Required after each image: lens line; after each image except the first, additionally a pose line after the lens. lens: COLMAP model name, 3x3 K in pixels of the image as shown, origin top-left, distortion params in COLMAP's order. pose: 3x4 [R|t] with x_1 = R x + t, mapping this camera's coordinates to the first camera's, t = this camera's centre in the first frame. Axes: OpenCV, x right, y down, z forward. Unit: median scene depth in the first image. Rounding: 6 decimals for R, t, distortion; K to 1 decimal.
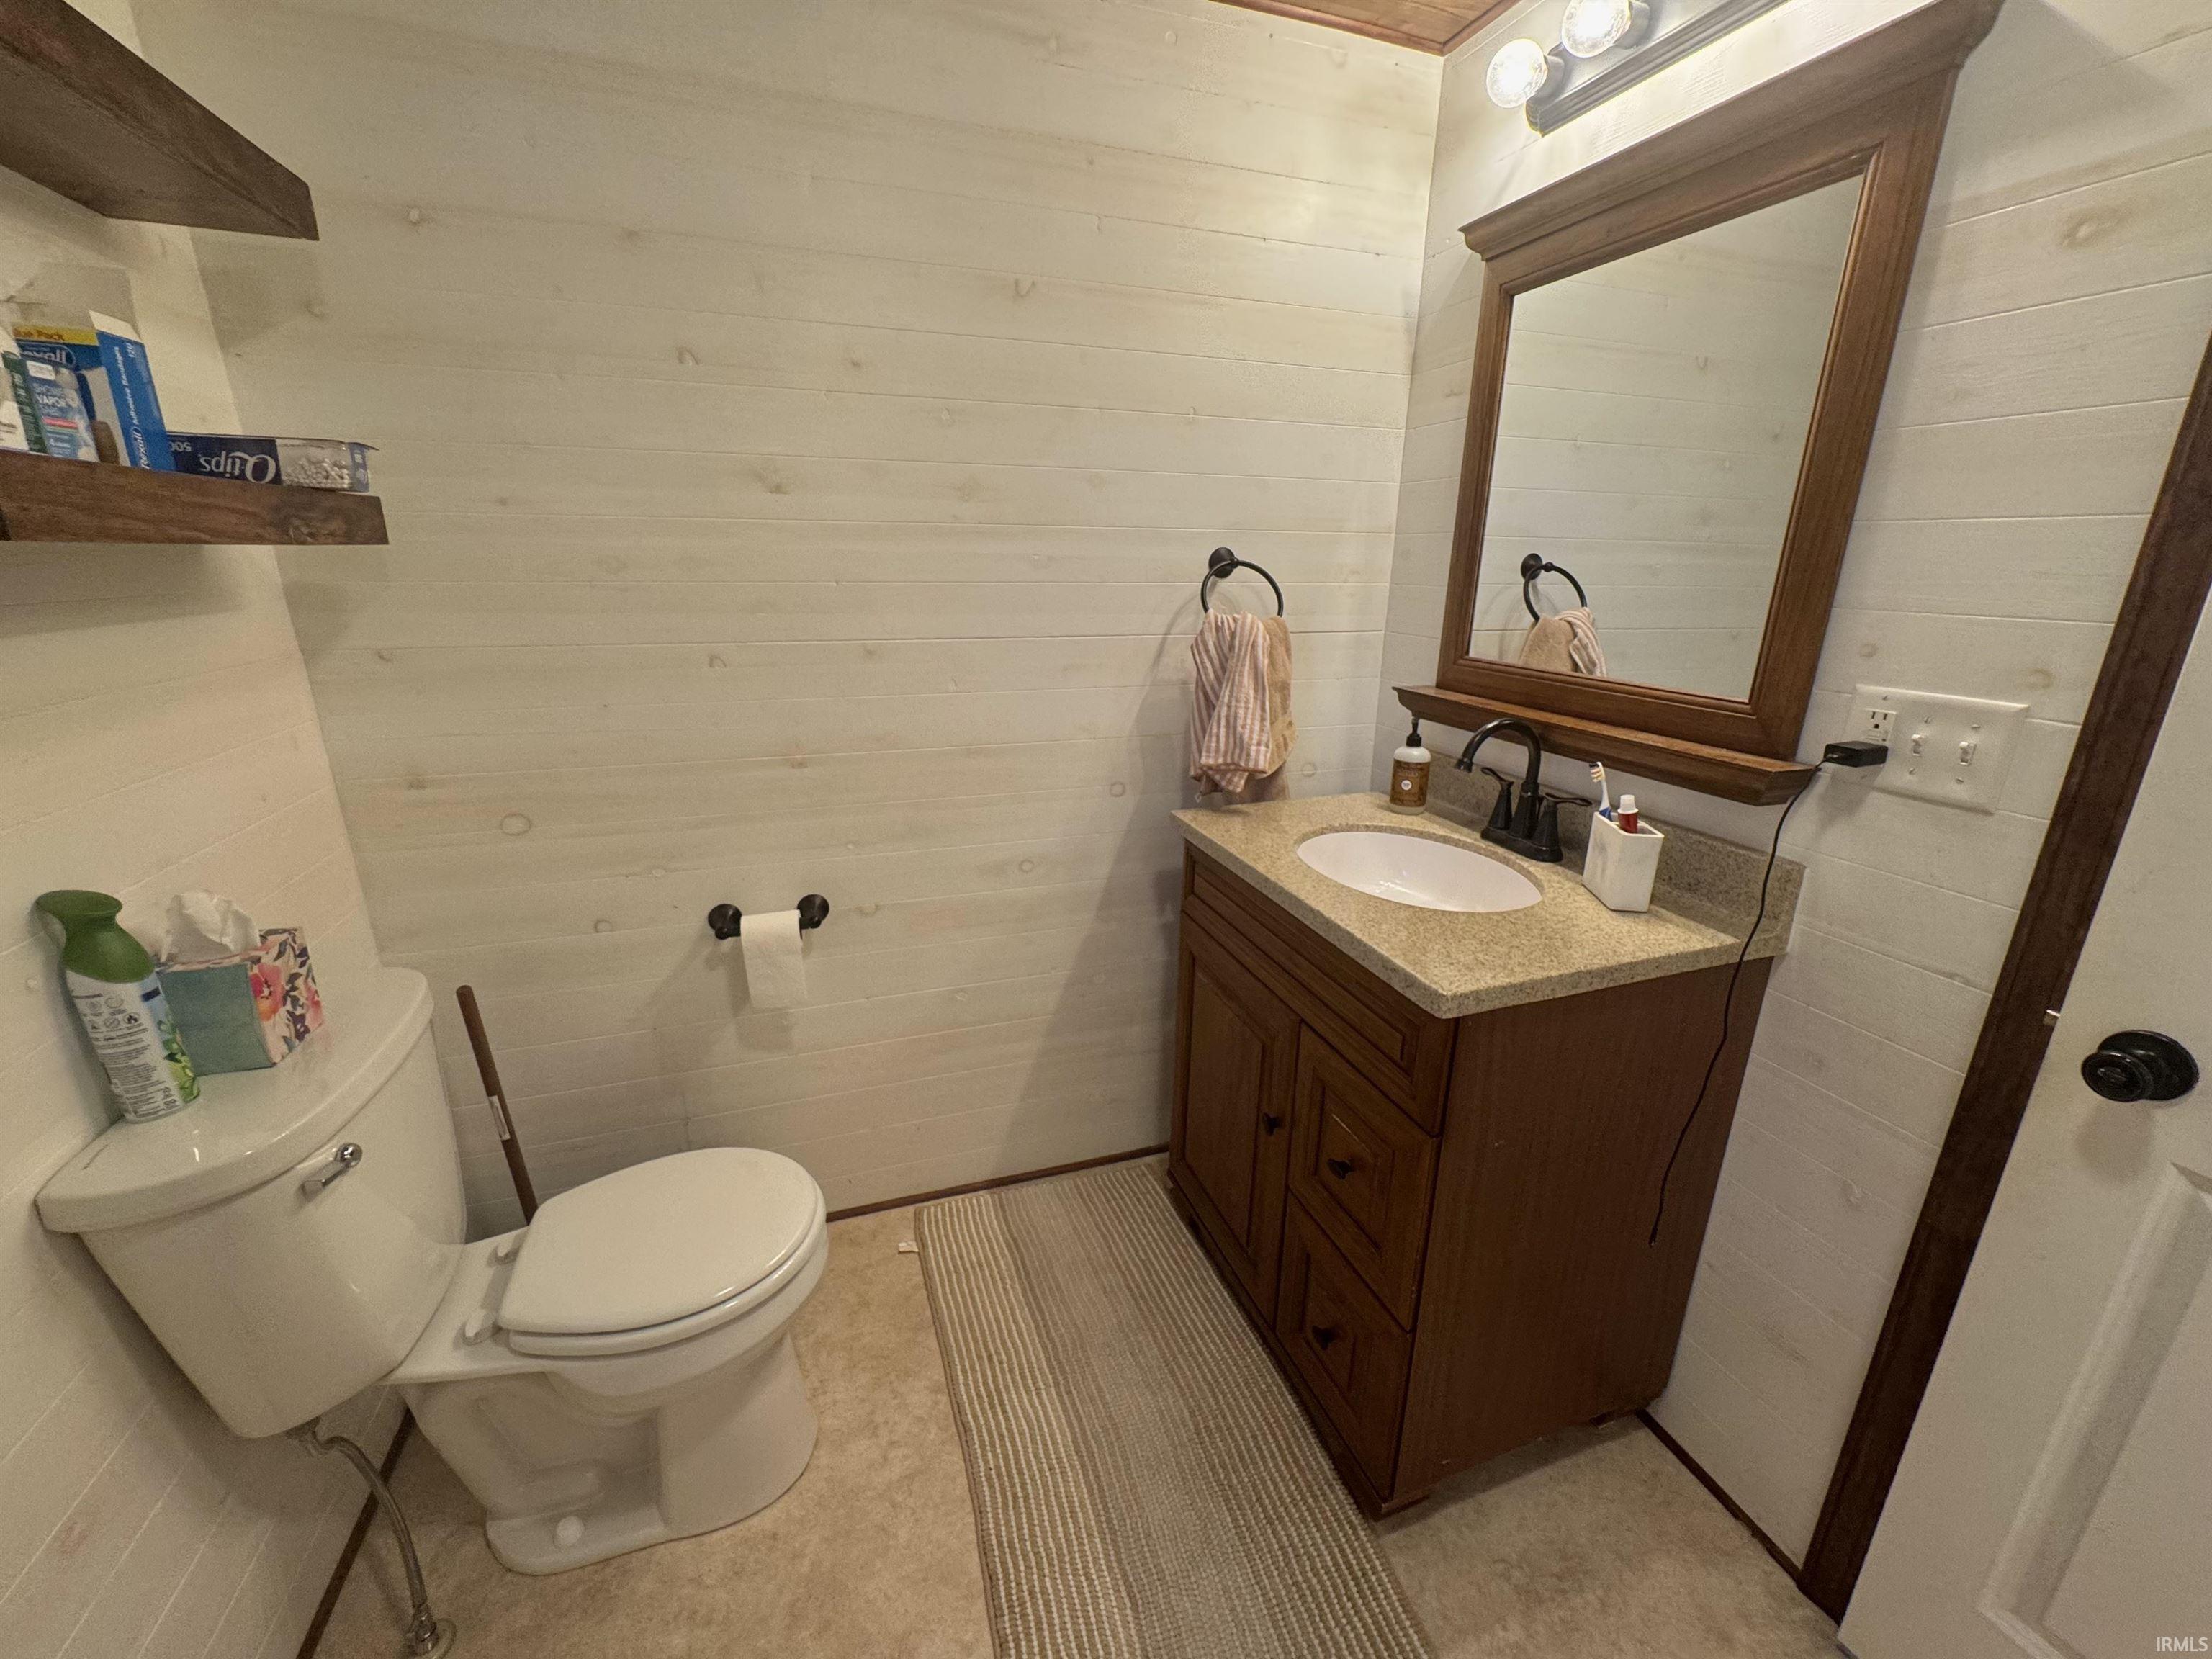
lens RADIAL K [[901.7, 0, 1110.8], [0, 901.7, 827.7], [0, 0, 1]] dist [-0.000823, -0.000258]
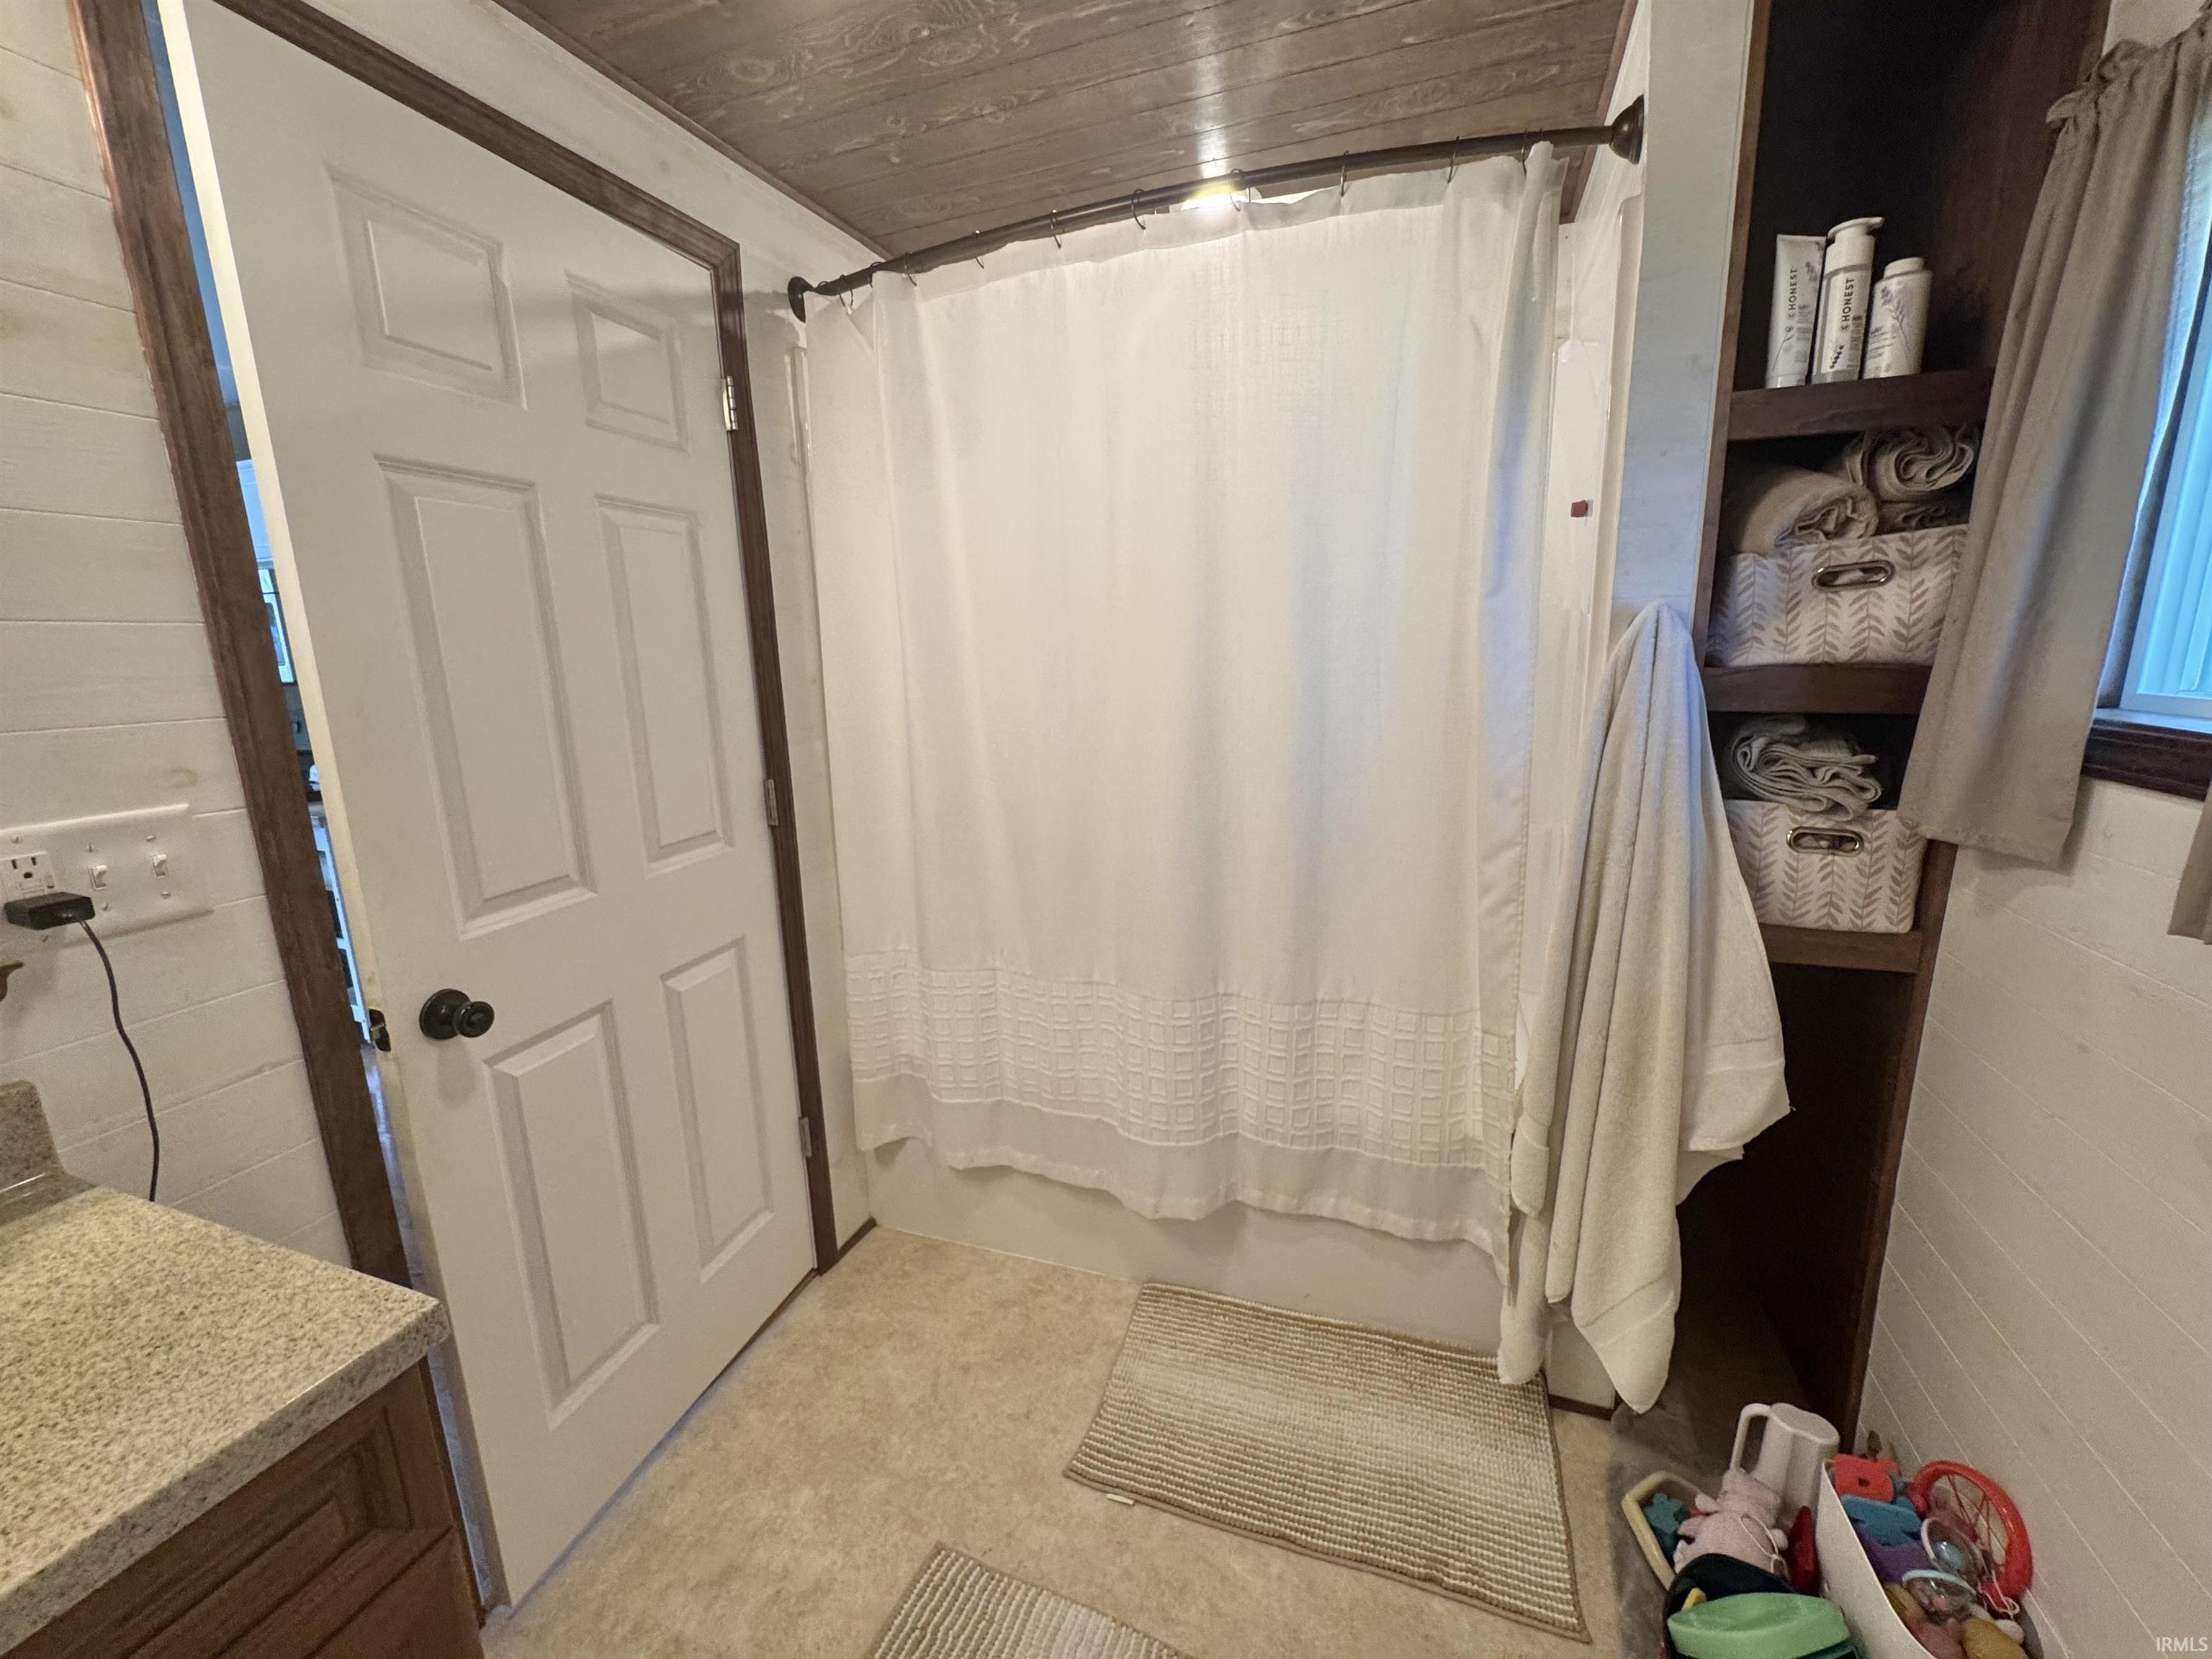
lens RADIAL K [[901.7, 0, 1110.8], [0, 901.7, 827.7], [0, 0, 1]] dist [-0.000823, -0.000258]
pose [[-0.768567, -0.123111, 0.627812, -0.370187], [0.203290, 0.883457, 0.422110, -0.292196], [-0.606611, 0.452048, -0.653969, 0.931146]]
